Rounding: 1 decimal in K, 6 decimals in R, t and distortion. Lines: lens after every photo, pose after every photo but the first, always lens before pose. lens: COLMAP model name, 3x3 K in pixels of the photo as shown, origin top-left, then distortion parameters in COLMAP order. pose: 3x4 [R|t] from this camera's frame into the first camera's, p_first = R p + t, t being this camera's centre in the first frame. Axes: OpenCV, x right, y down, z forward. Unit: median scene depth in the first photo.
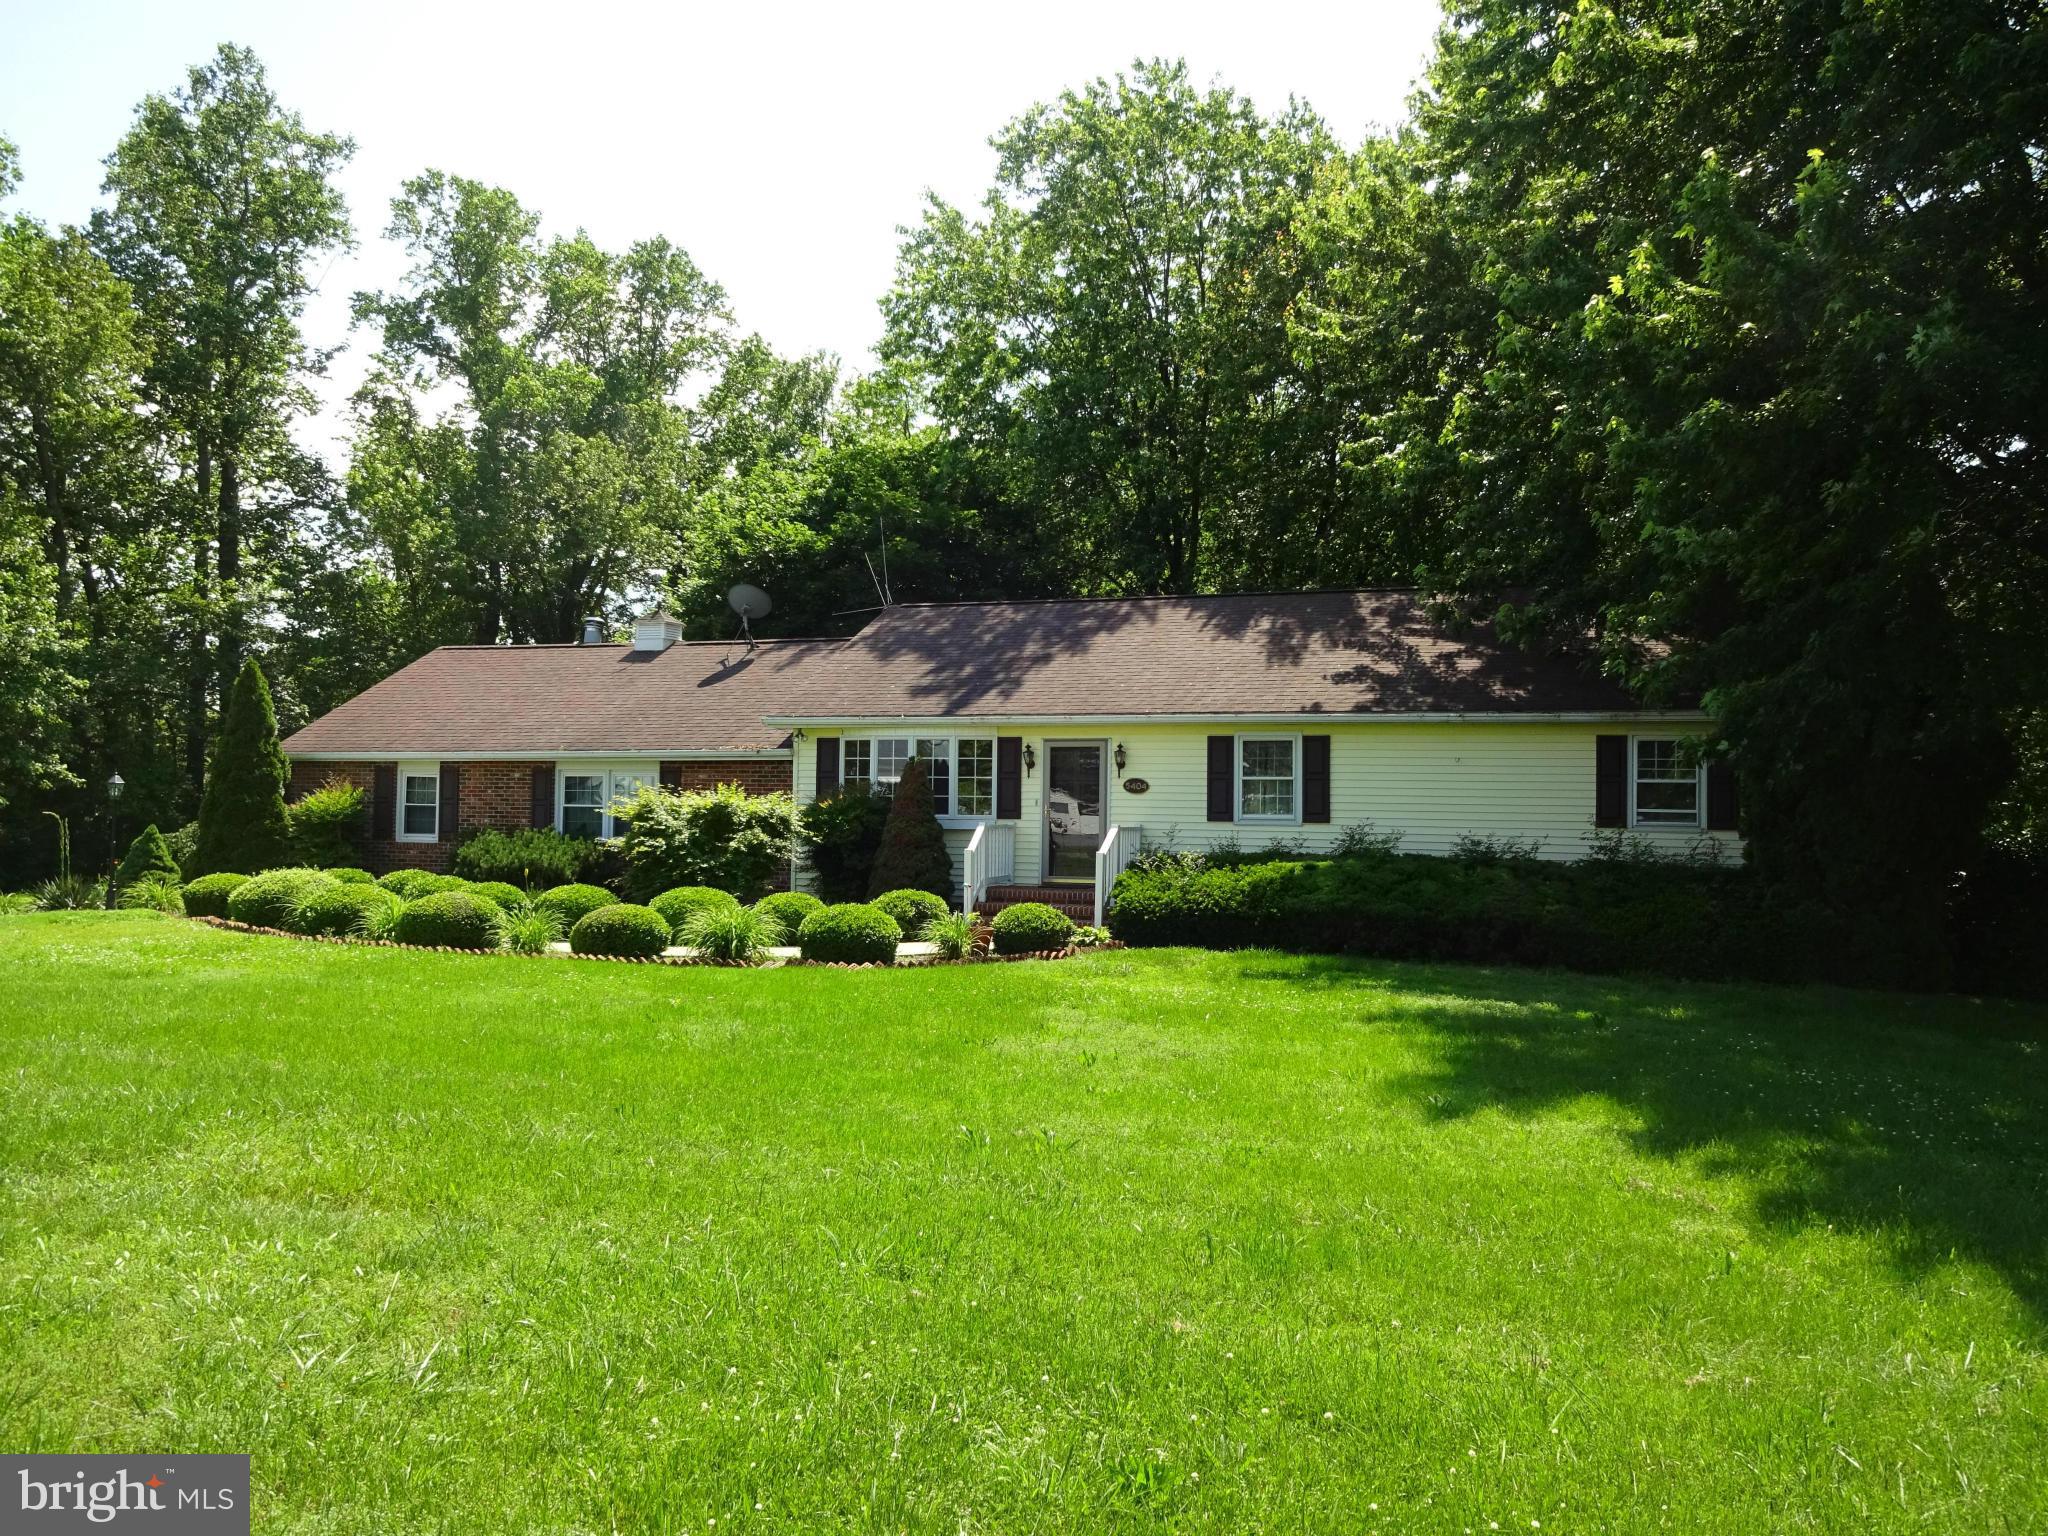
lens RADIAL K [[1518.7, 0, 1024.0], [0, 1518.7, 768.0], [0, 0, 1]] dist [-0.016874, -0.005651]
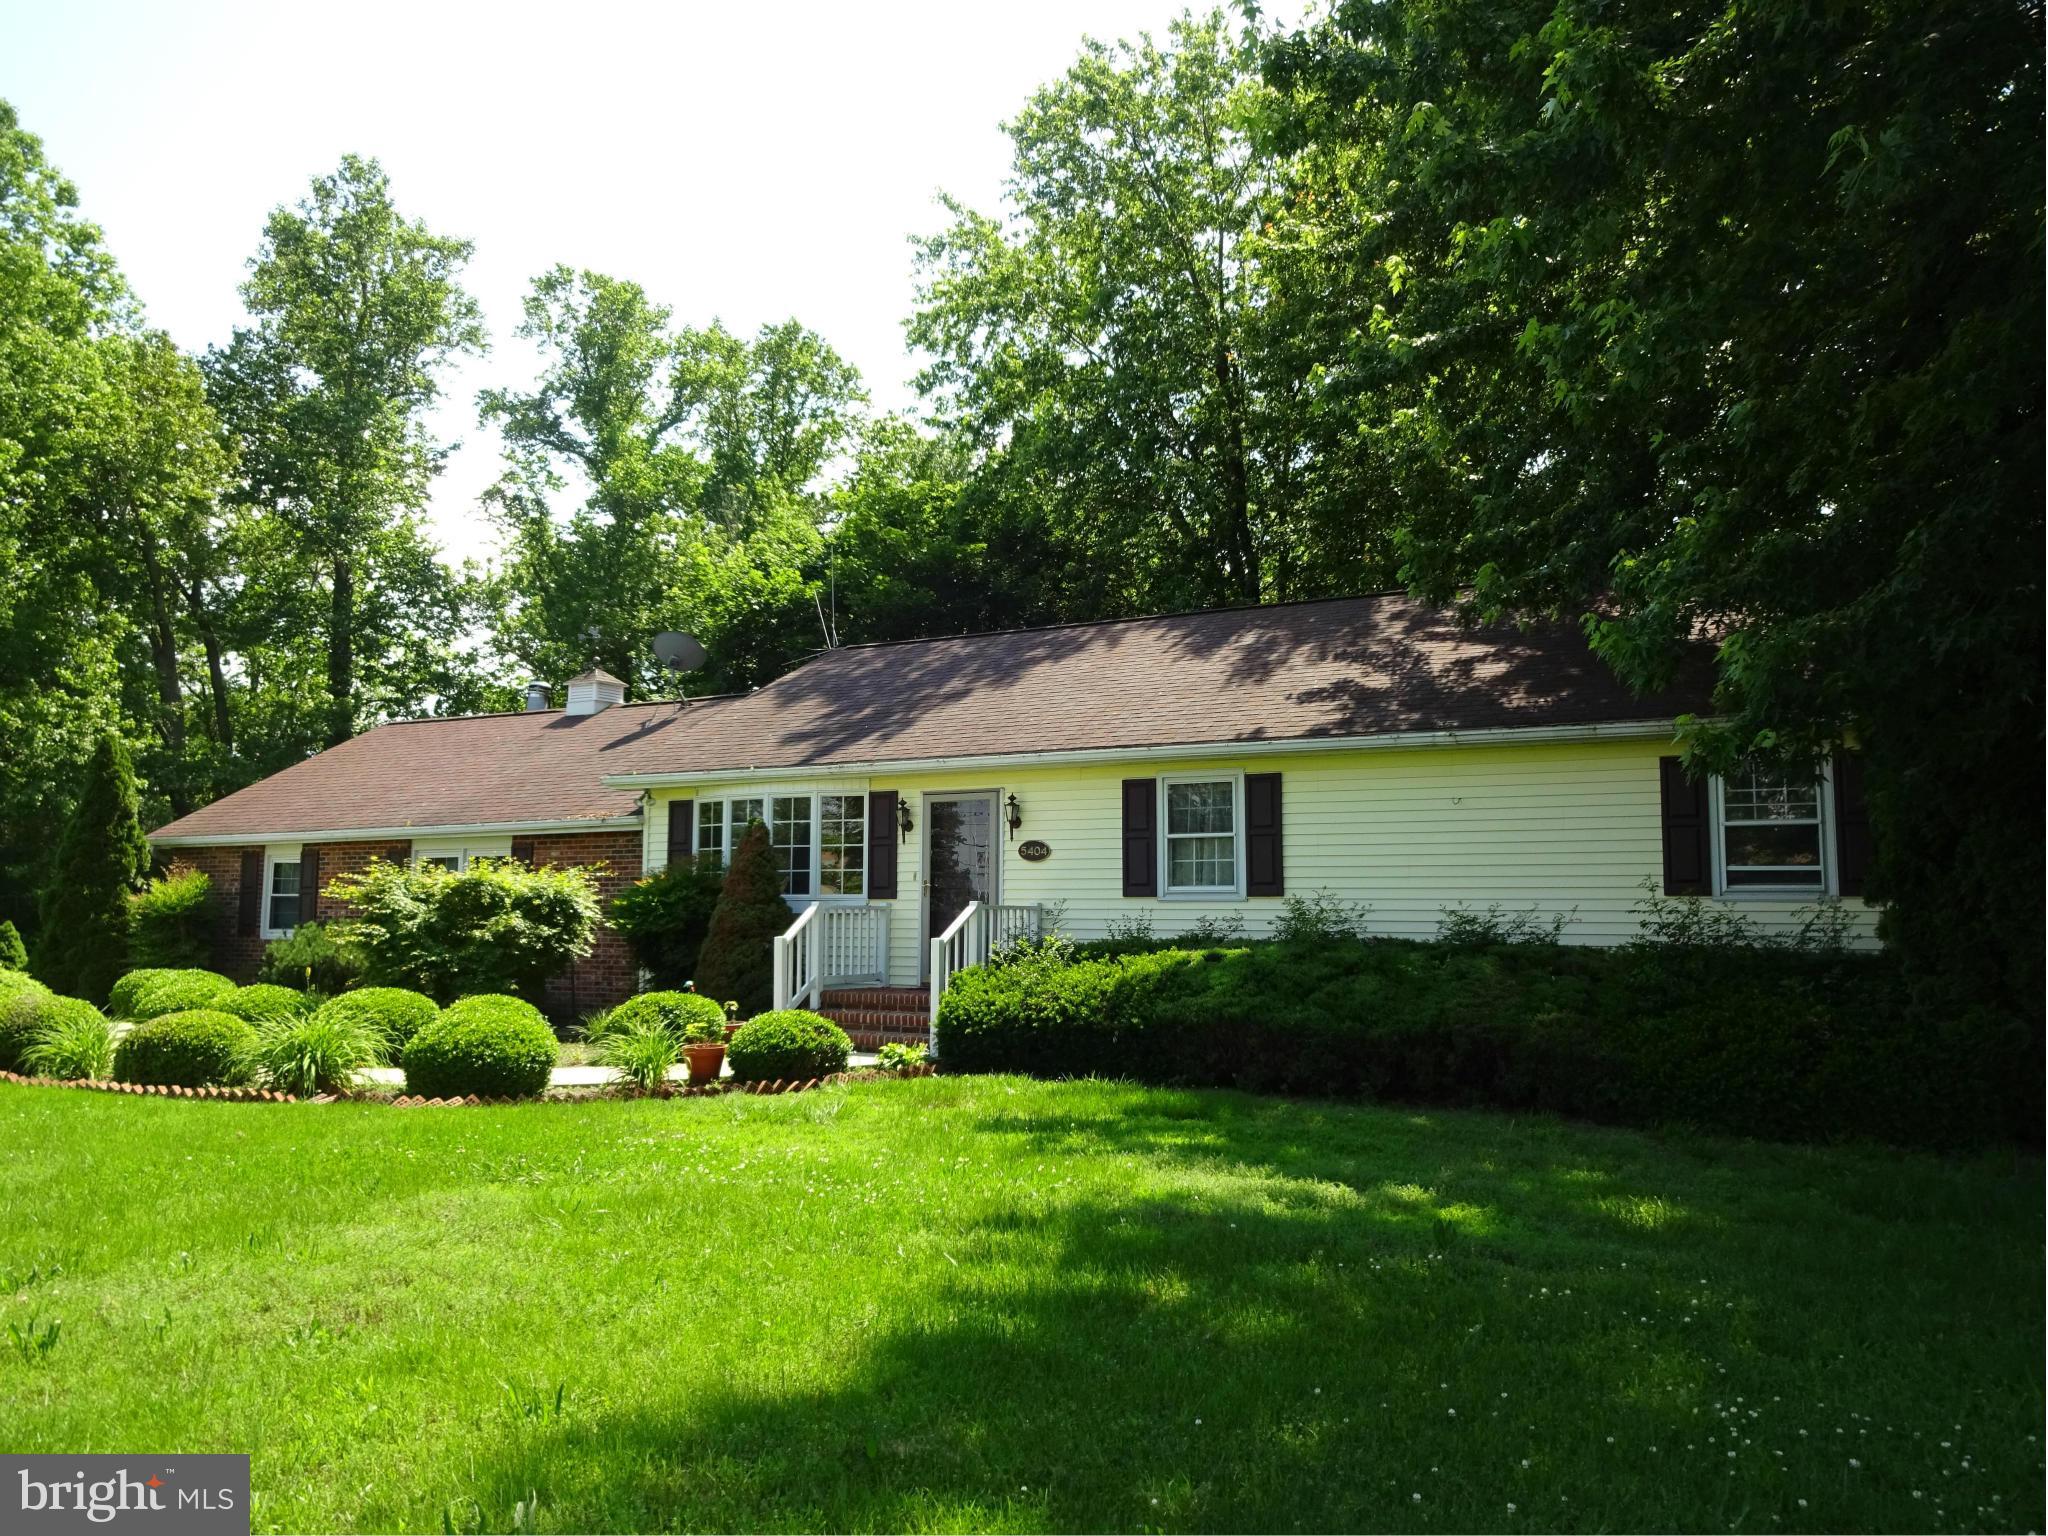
lens RADIAL K [[1524.6, 0, 1024.3], [0, 1524.6, 749.4], [0, 0, 1]] dist [-0.003913, -0.002990]
pose [[0.984741, -0.029211, -0.171558, 0.191749], [0.014781, 0.996289, -0.084797, 0.024620], [0.173398, 0.080967, 0.981518, 0.256128]]
